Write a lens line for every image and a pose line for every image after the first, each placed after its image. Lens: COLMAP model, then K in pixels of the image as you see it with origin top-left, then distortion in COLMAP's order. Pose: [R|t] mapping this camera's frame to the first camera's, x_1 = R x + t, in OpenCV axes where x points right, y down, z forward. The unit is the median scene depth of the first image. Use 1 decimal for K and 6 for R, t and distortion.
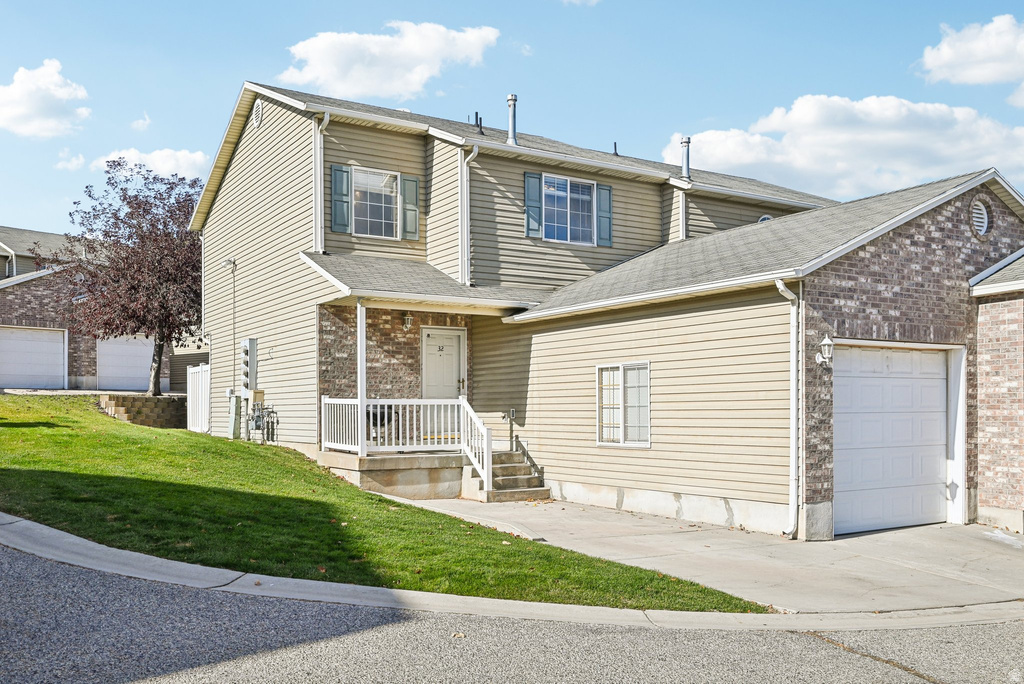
lens RADIAL K [[909.7, 0, 516.8], [0, 909.7, 407.7], [0, 0, 1]] dist [0.004892, -0.030422]
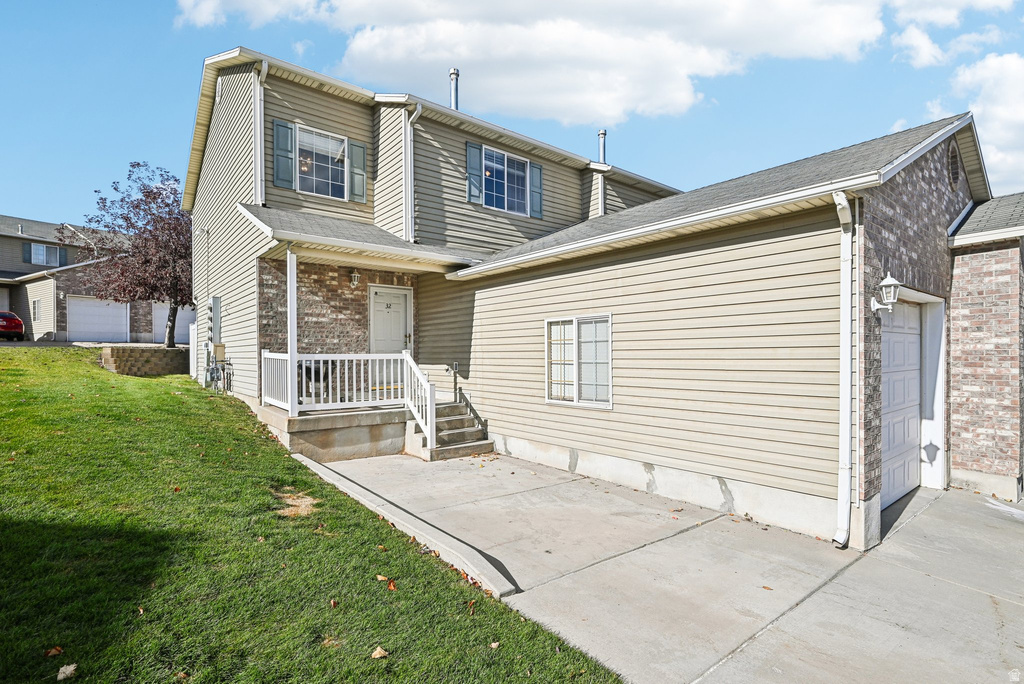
lens RADIAL K [[496.8, 0, 513.4], [0, 496.8, 356.0], [0, 0, 1]] dist [-0.000116, -0.001756]
pose [[0.992402, -0.000641, 0.123035, -0.009948], [-0.000123, 0.999981, 0.006203, -0.010669], [-0.123036, -0.006172, 0.992383, 0.462886]]
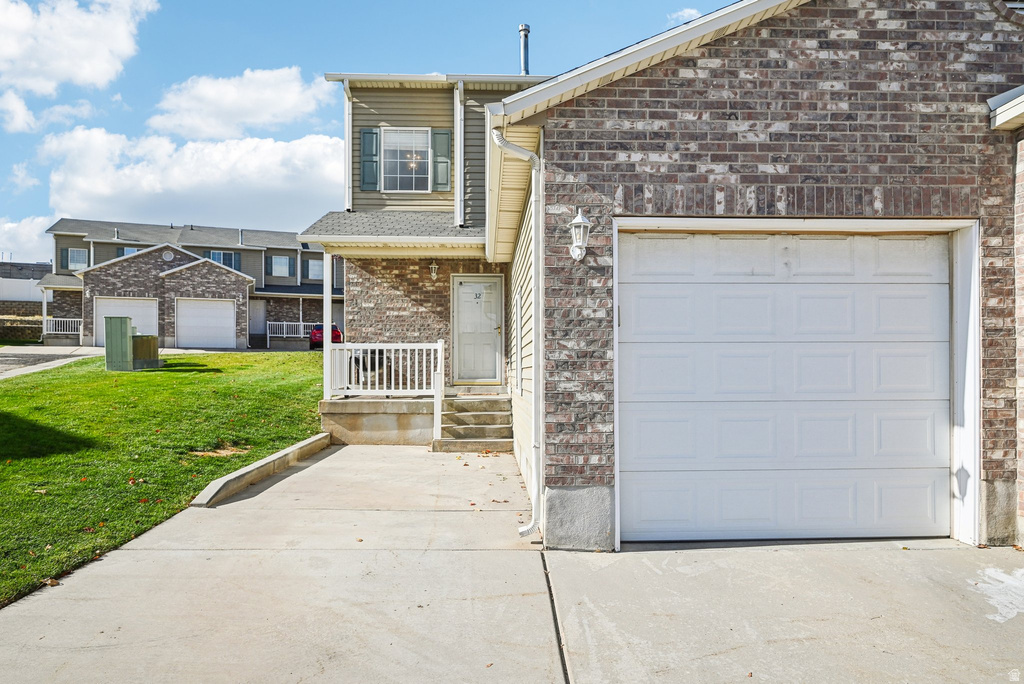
lens RADIAL K [[680.4, 0, 514.5], [0, 680.4, 364.2], [0, 0, 1]] dist [-0.003153, -0.000149]
pose [[0.870041, -0.003265, -0.492969, 0.382277], [0.000214, 0.999980, -0.006246, 0.018140], [0.492980, 0.005329, 0.870025, 0.428109]]
